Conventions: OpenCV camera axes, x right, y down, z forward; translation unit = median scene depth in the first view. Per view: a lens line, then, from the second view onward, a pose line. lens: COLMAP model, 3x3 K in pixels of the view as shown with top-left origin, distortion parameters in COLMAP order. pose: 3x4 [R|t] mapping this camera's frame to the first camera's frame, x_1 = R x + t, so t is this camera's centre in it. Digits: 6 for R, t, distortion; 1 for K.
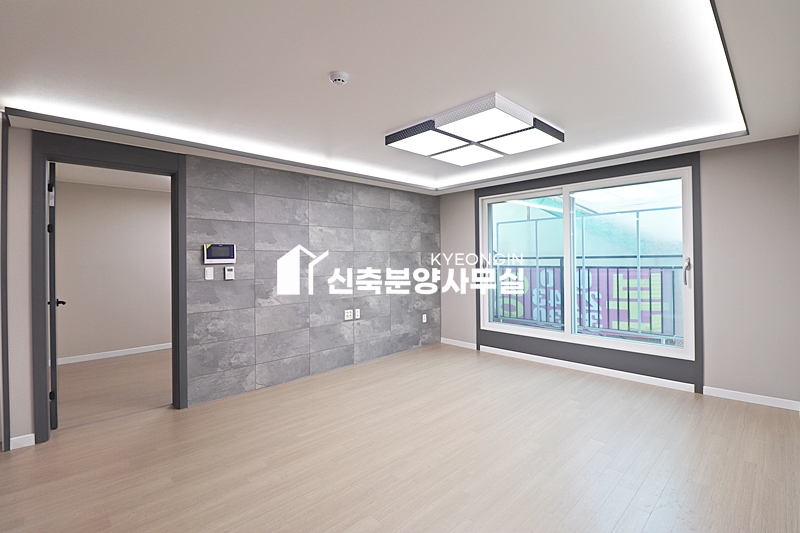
lens RADIAL K [[372.2, 0, 399.9], [0, 372.2, 257.1], [0, 0, 1]] dist [-0.001187, -0.014013]
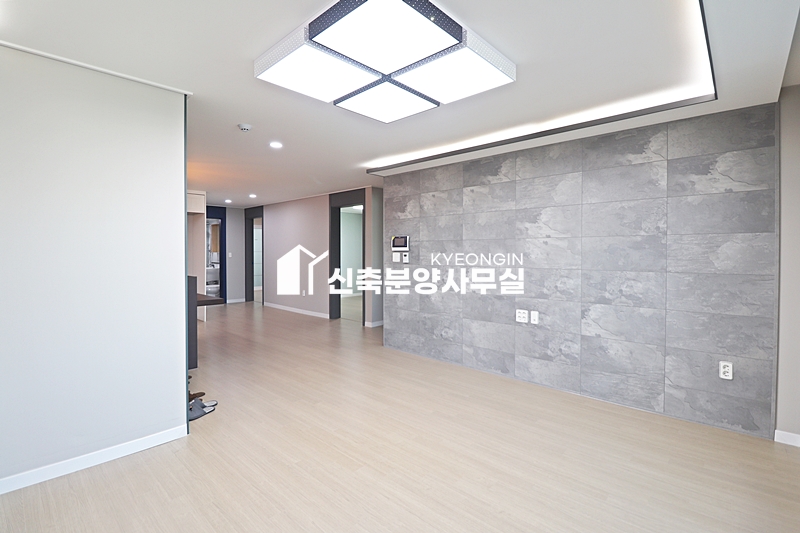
lens RADIAL K [[372.2, 0, 399.9], [0, 372.2, 257.1], [0, 0, 1]] dist [-0.001187, -0.014013]
pose [[0.048868, 0.024926, -0.998494, 0.538376], [0.004164, 0.999675, 0.025159, 0.004303], [0.998797, -0.005387, 0.048748, 0.600348]]
